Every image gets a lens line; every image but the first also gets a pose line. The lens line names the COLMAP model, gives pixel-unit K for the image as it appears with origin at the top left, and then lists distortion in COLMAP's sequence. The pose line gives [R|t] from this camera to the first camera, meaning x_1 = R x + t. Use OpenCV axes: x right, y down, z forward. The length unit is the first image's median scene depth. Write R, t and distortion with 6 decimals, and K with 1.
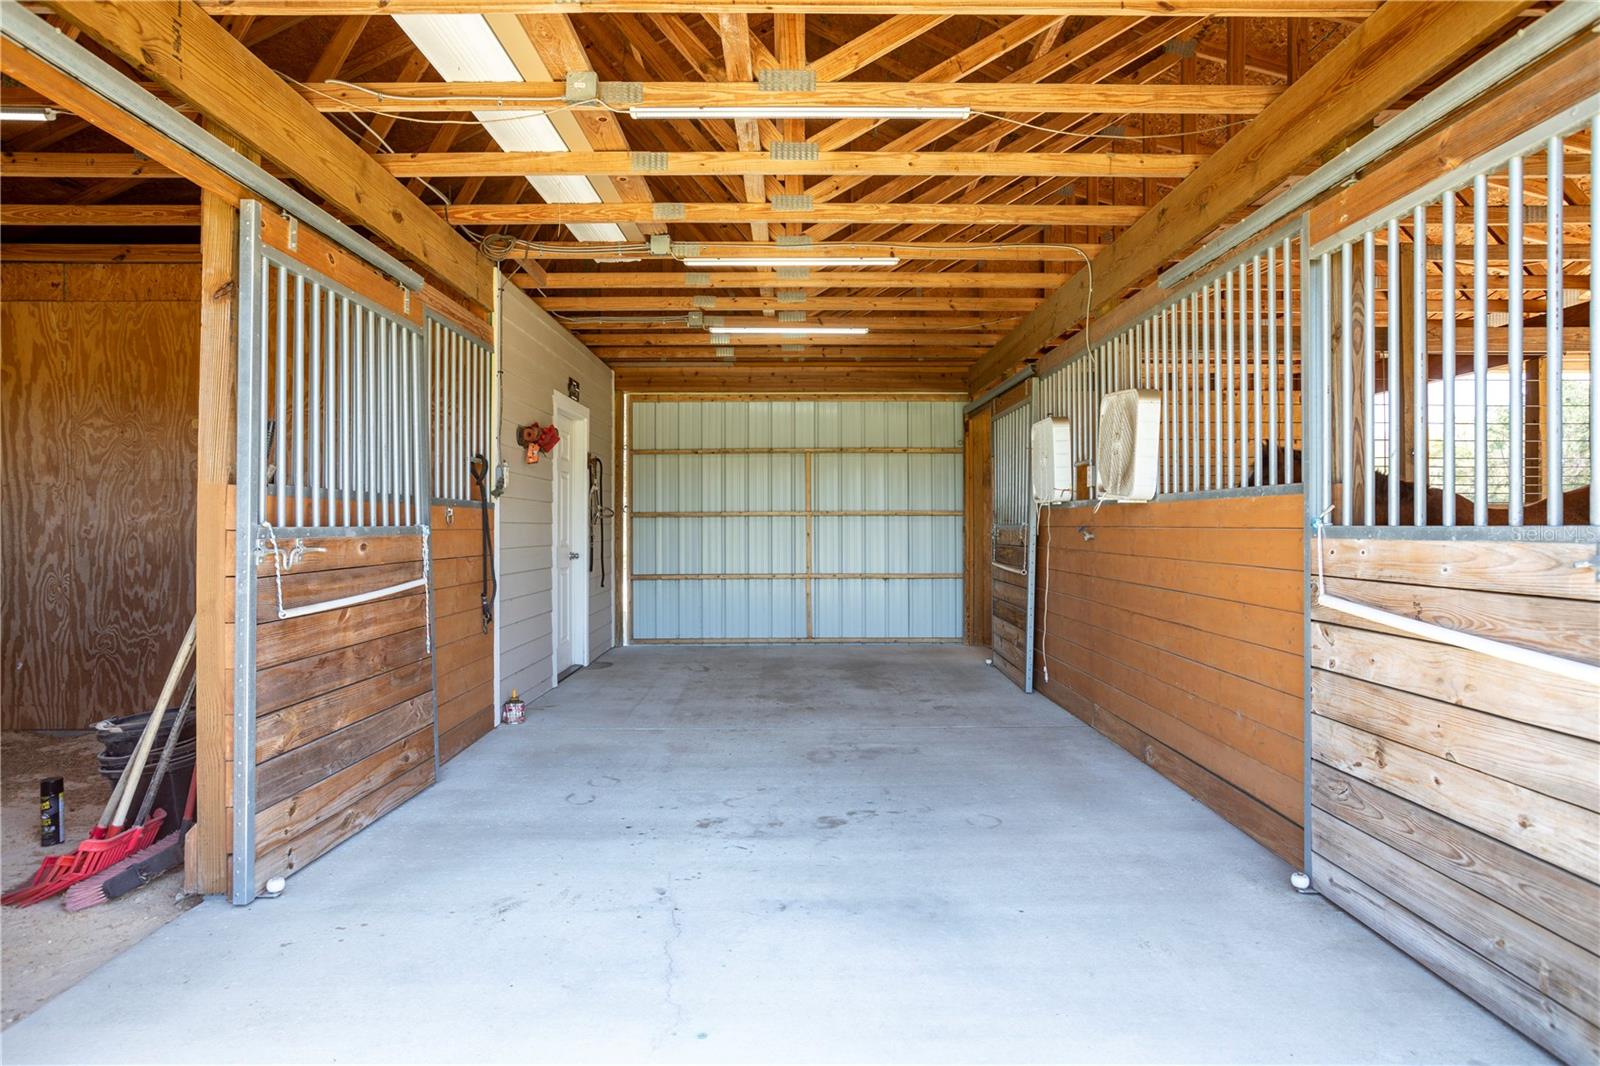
lens RADIAL K [[940.6, 0, 796.2], [0, 940.6, 528.4], [0, 0, 1]] dist [-0.008645, 0.006587]
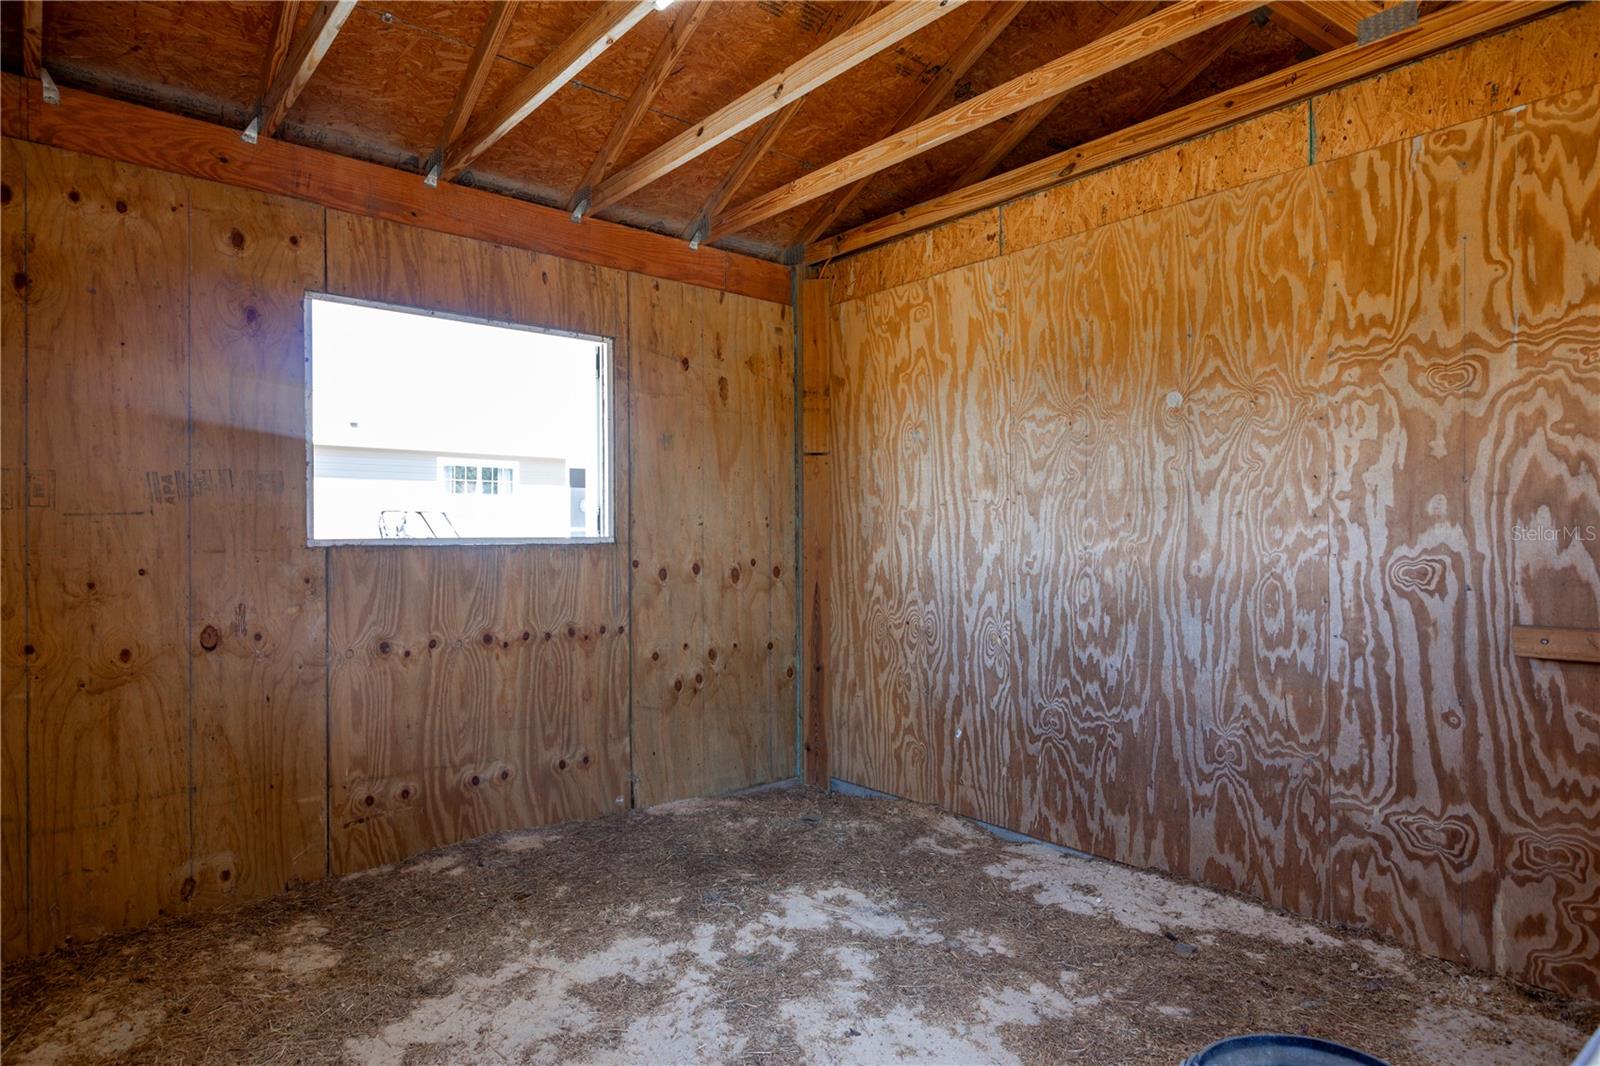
lens RADIAL K [[918.5, 0, 796.7], [0, 918.5, 526.8], [0, 0, 1]] dist [-0.001133, 0.000428]
pose [[0.645132, -0.007086, -0.764039, -0.328168], [0.008173, 0.999964, -0.002373, -0.025840], [0.764028, -0.004713, 0.645166, 0.402982]]
